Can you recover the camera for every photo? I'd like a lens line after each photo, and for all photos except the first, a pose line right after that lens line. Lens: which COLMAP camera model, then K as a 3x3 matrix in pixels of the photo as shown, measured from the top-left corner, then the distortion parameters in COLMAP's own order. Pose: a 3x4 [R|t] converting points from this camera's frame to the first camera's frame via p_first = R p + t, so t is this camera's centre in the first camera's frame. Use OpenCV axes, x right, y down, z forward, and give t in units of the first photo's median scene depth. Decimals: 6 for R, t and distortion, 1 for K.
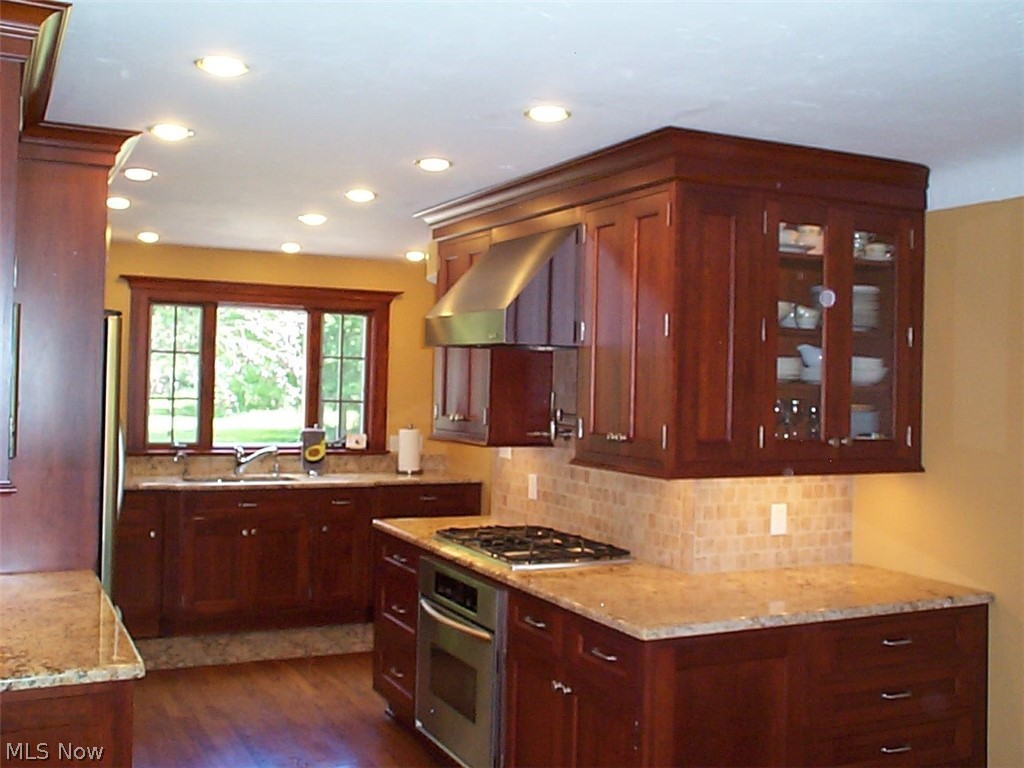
lens RADIAL K [[1042.6, 0, 512.0], [0, 1042.6, 384.0], [0, 0, 1]] dist [0.004361, 0.003036]
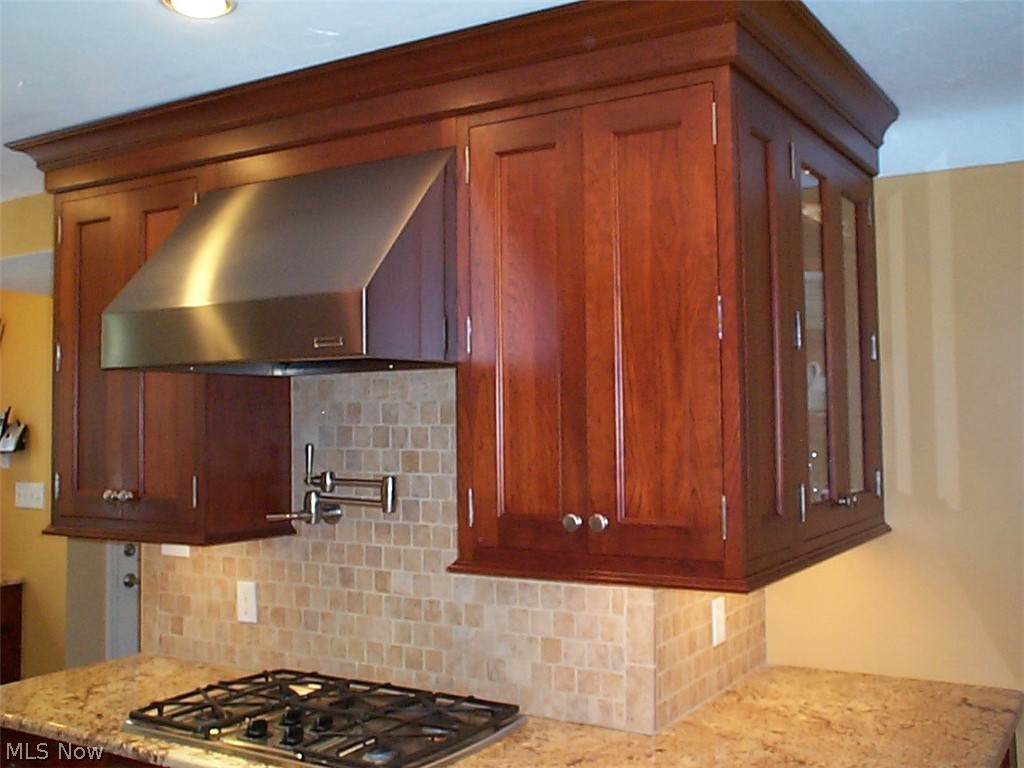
lens RADIAL K [[1157.4, 0, 512.0], [0, 1157.4, 384.0], [0, 0, 1]] dist [-0.094271, 0.010168]
pose [[0.870996, -0.020315, 0.490870, -0.191894], [0.035398, 0.999143, -0.021461, -0.008710], [-0.490014, 0.036068, 0.870968, 0.384901]]
